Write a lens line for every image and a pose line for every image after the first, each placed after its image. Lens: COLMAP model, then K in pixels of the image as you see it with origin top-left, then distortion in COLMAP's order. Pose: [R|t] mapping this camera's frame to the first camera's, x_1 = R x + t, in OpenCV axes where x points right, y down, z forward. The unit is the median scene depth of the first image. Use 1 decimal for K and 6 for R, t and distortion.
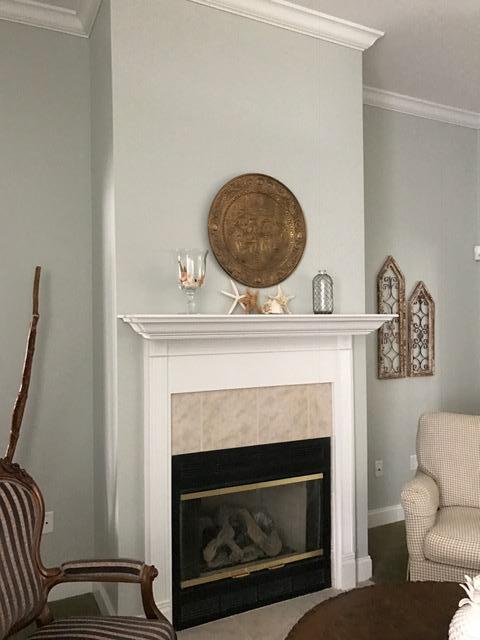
lens RADIAL K [[524.3, 0, 240.0], [0, 524.3, 320.0], [0, 0, 1]] dist [0.034425, -0.043335]
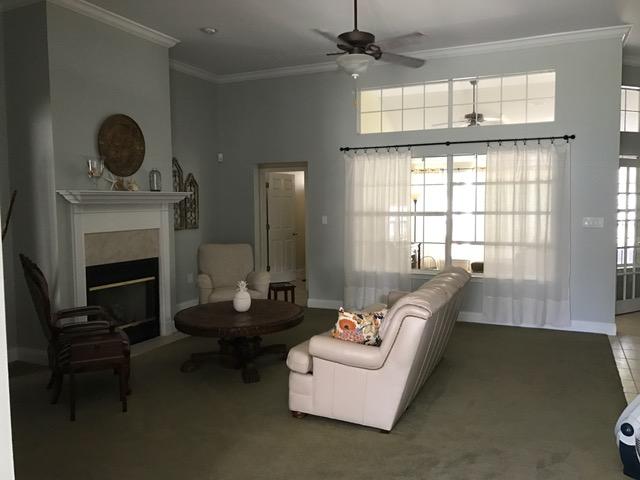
lens RADIAL K [[524.3, 0, 320.0], [0, 524.3, 240.0], [0, 0, 1]] dist [0.034425, -0.043335]
pose [[0.784148, -0.044736, 0.618959, -0.542593], [-0.002534, 0.997159, 0.075280, 0.018035], [-0.620568, -0.060599, 0.781807, -0.834480]]
